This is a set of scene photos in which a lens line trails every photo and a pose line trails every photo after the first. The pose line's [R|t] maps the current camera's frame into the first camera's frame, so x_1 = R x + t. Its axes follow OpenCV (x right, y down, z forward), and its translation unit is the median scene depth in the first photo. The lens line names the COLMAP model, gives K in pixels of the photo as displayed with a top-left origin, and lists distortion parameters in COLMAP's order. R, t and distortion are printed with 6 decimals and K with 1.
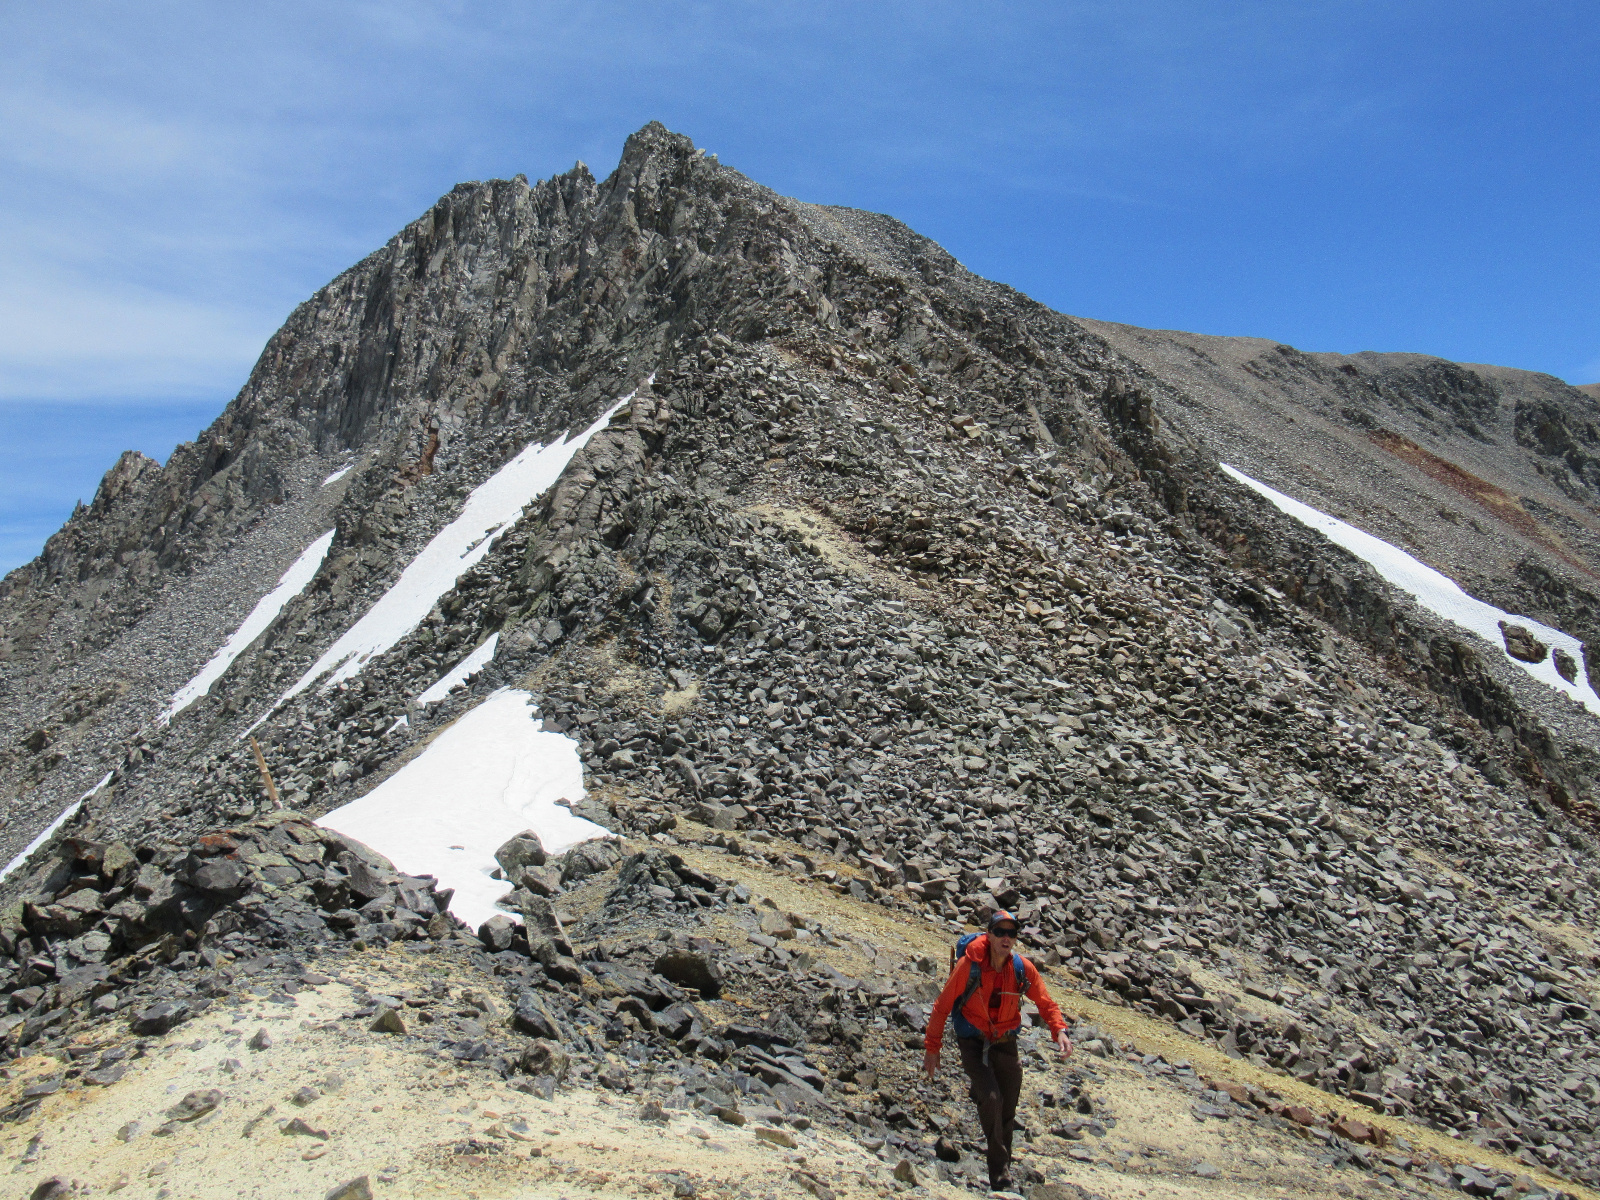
lens RADIAL K [[1496.7, 0, 795.7], [0, 1496.7, 598.9], [0, 0, 1]] dist [-0.017447, 0.000000]
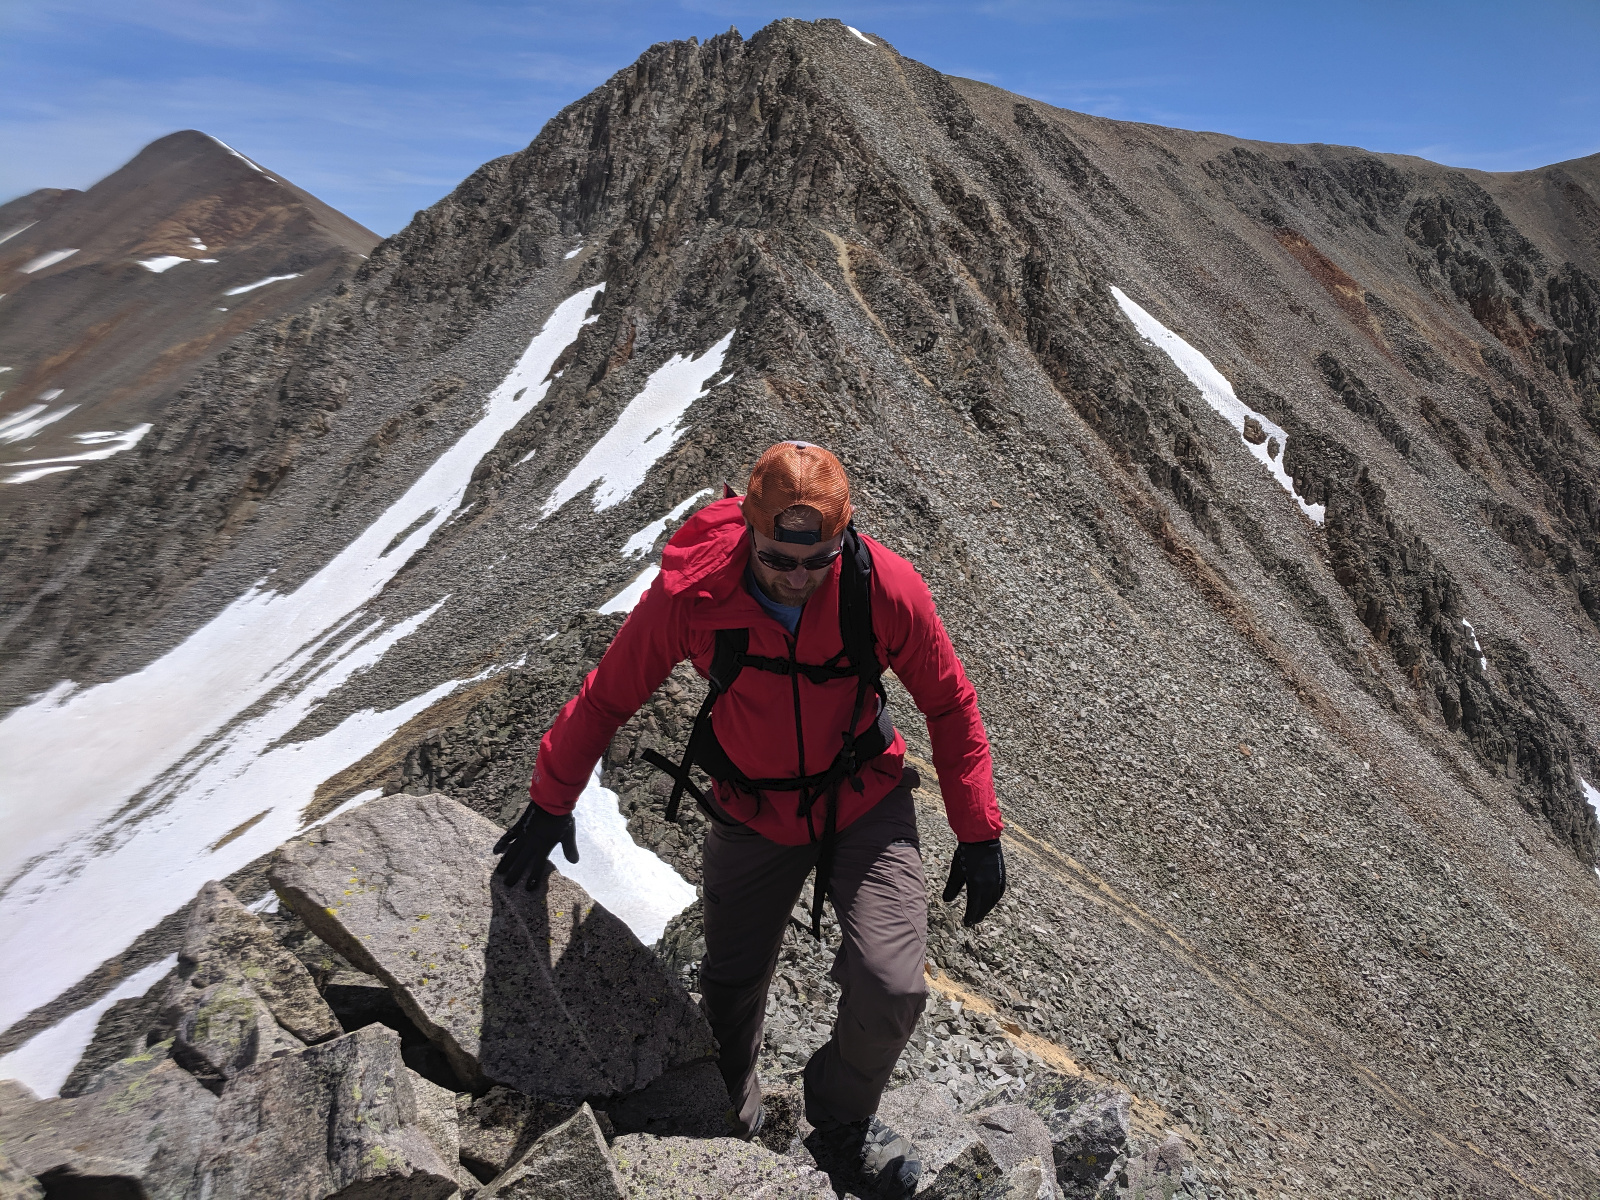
lens RADIAL K [[1207.8, 0, 801.7], [0, 1207.8, 599.5], [0, 0, 1]] dist [0.004098, 0.001752]
pose [[0.990839, 0.122960, -0.055846, 0.075034], [-0.098730, 0.941687, 0.321681, -0.174469], [0.092144, -0.313220, 0.945200, -0.392634]]
